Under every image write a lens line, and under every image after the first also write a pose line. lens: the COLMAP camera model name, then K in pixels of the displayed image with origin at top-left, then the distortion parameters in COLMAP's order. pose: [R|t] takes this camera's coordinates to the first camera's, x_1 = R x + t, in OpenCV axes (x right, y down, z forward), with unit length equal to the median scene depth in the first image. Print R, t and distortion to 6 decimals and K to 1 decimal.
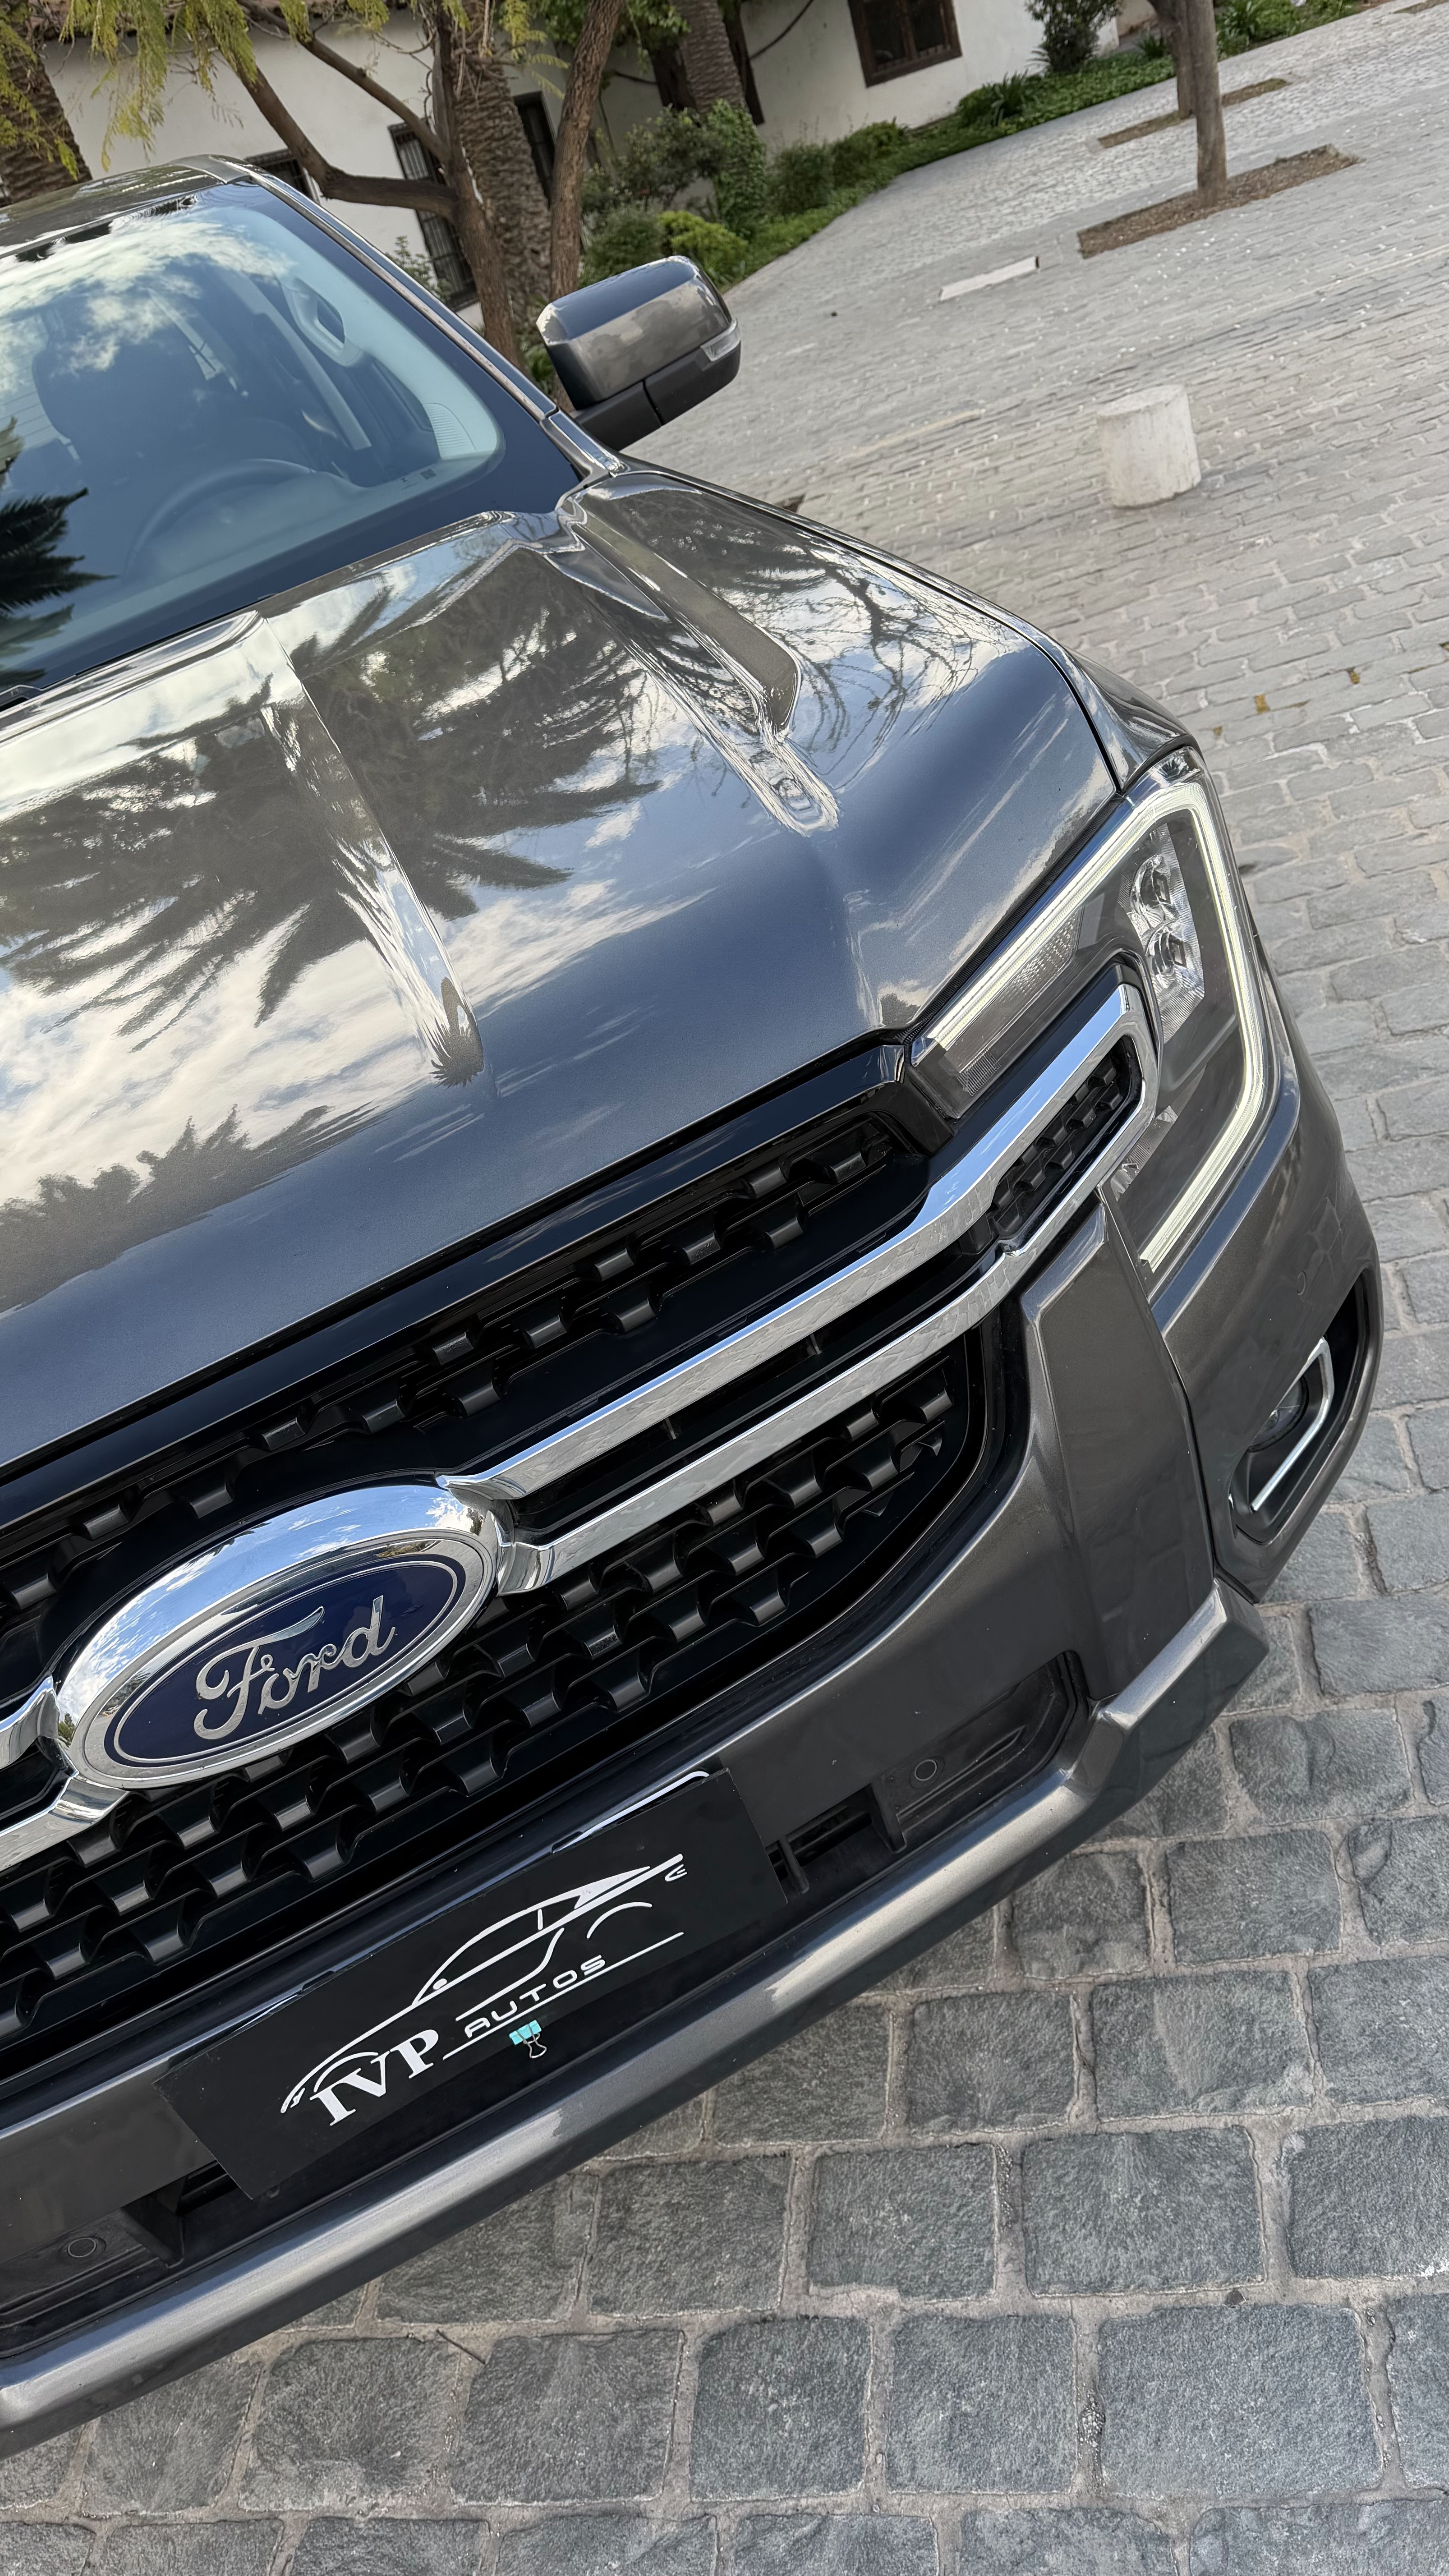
lens RADIAL K [[1824.8, 0, 719.1], [0, 1824.8, 1294.5], [0, 0, 1]] dist [0.034892, -0.062807]
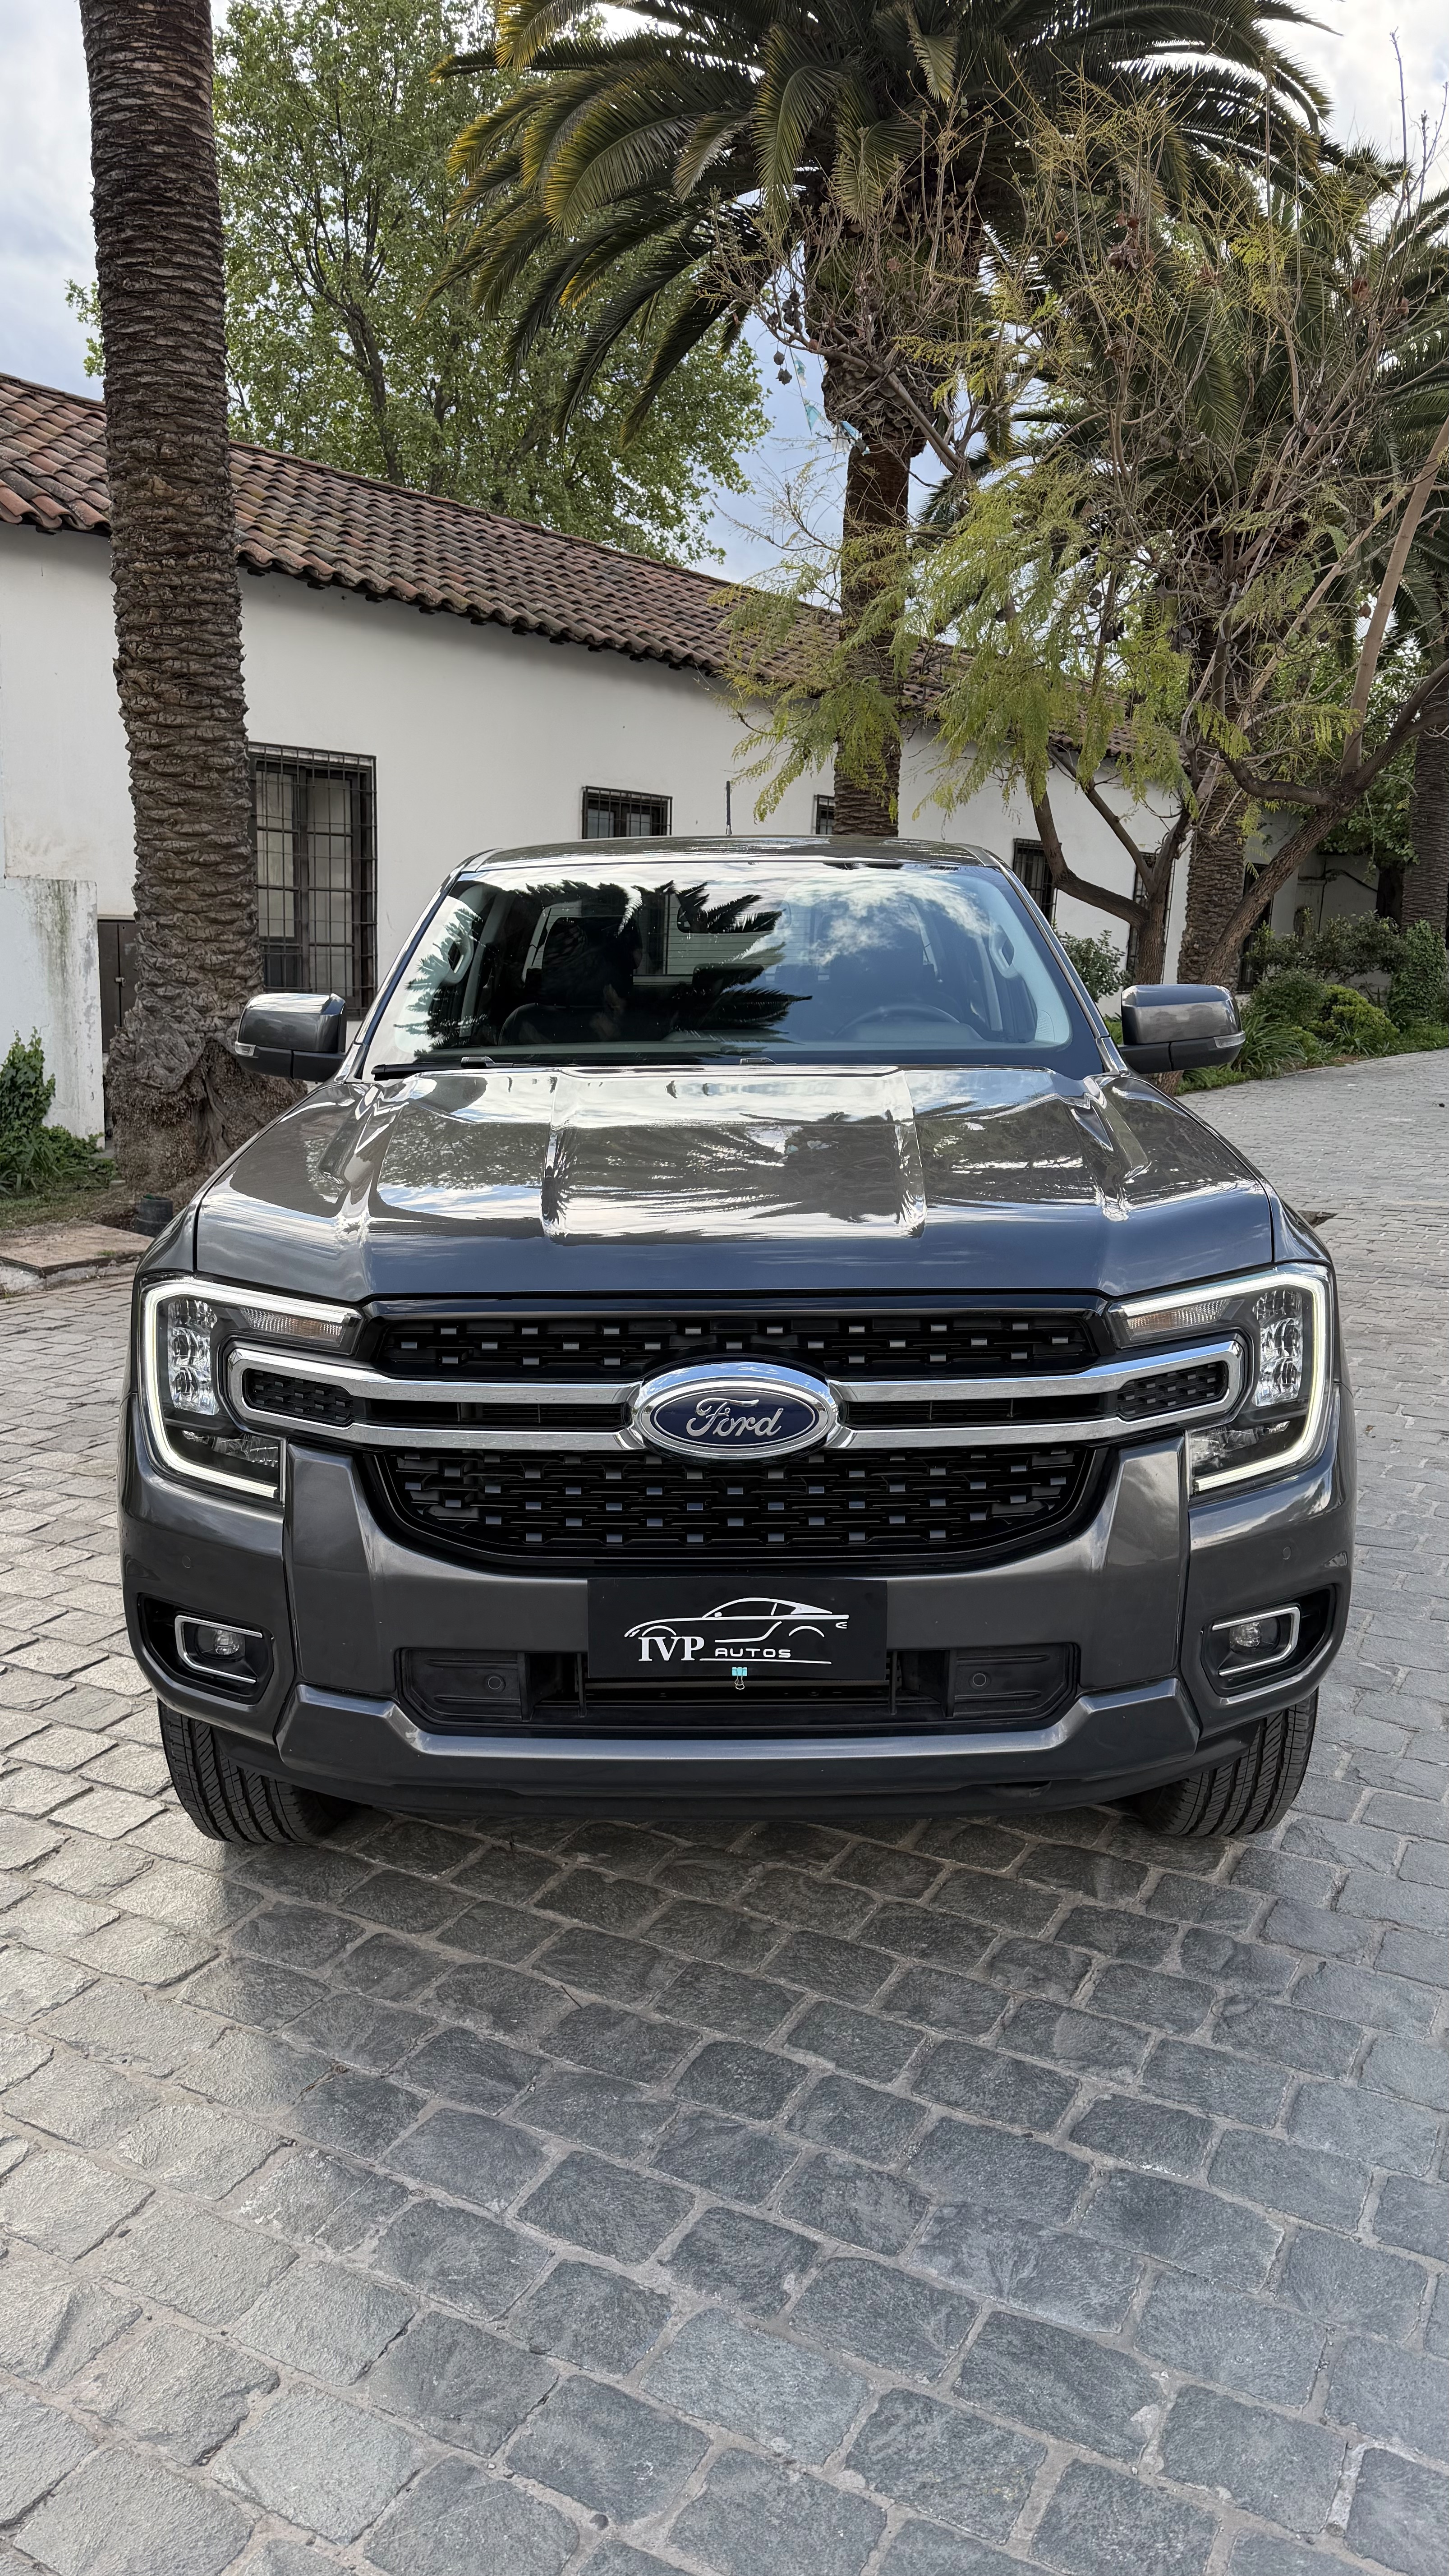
lens RADIAL K [[1853.9, 0, 712.8], [0, 1853.9, 1287.7], [0, 0, 1]] dist [0.044593, -0.046973]
pose [[0.884988, 0.372536, -0.279309, 0.209548], [-0.442076, 0.860595, -0.252872, 0.427835], [0.146168, 0.347265, 0.926306, -0.771594]]
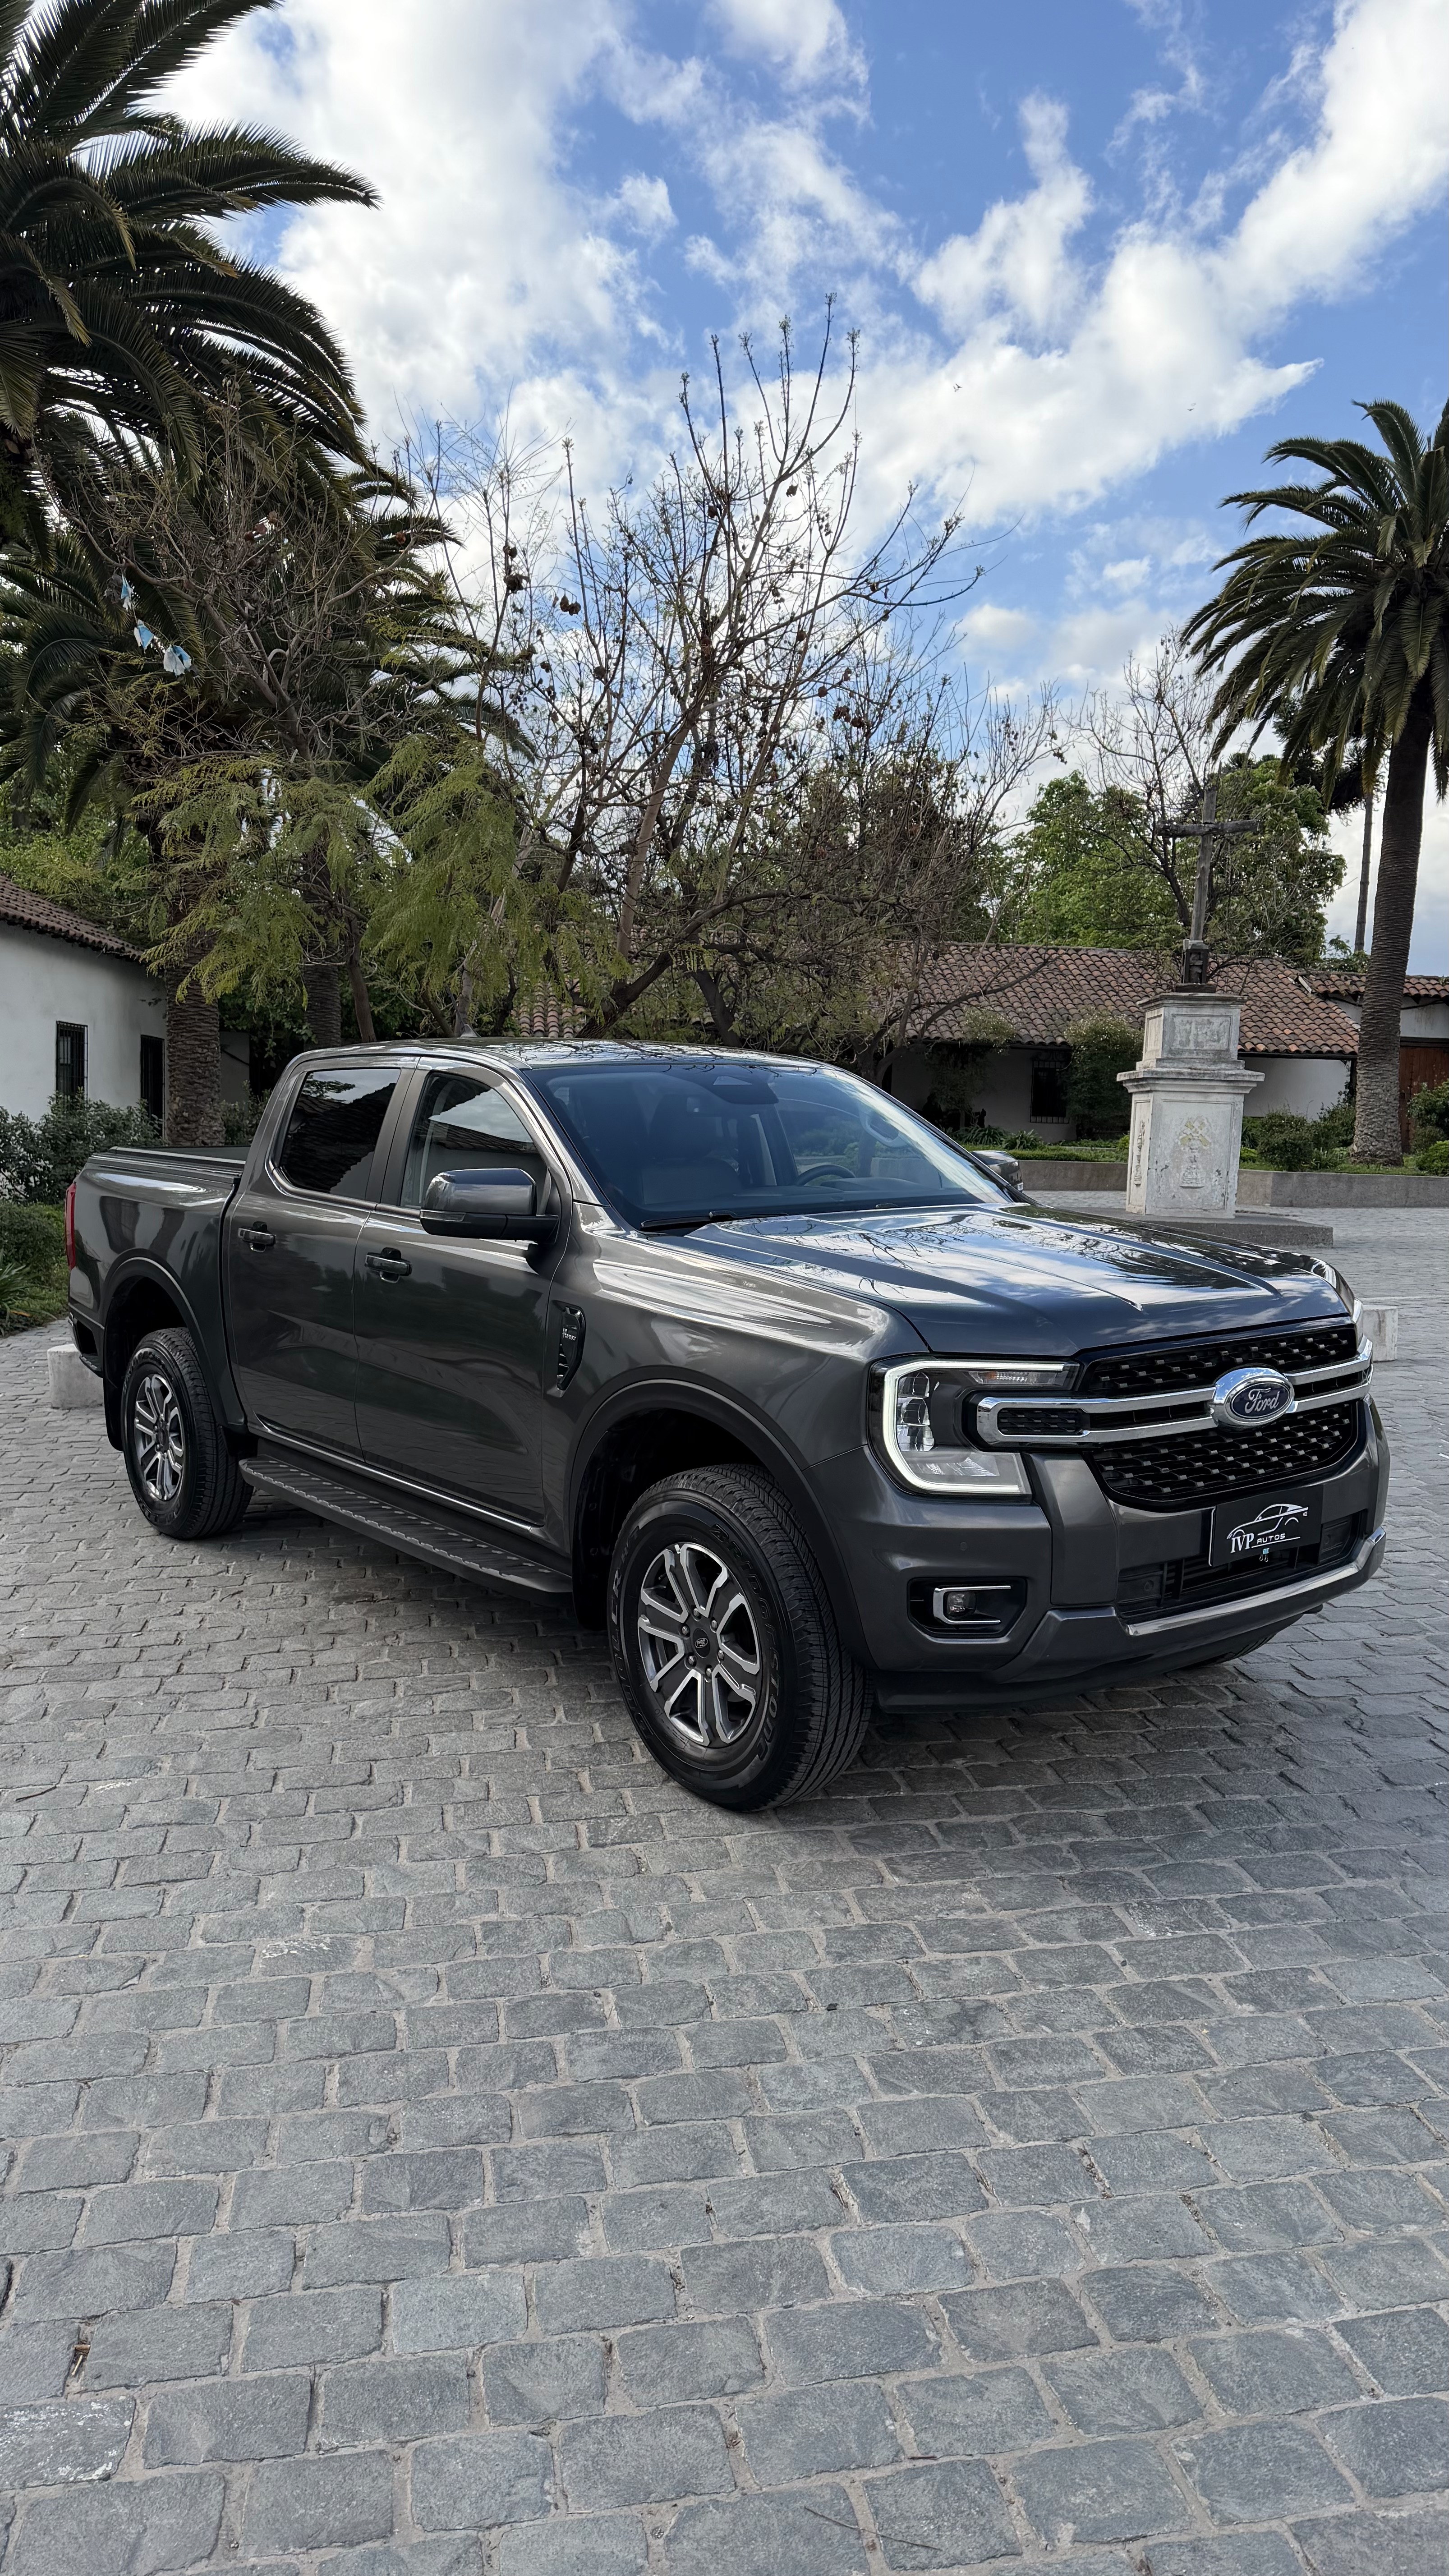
lens RADIAL K [[1805.0, 0, 770.9], [0, 1805.0, 1347.4], [0, 0, 1]] dist [0.058603, -0.066262]
pose [[0.902975, 0.273931, 0.331057, -1.611484], [-0.085451, 0.869536, -0.486421, 1.341832], [-0.421112, 0.410936, 0.808577, -1.109335]]
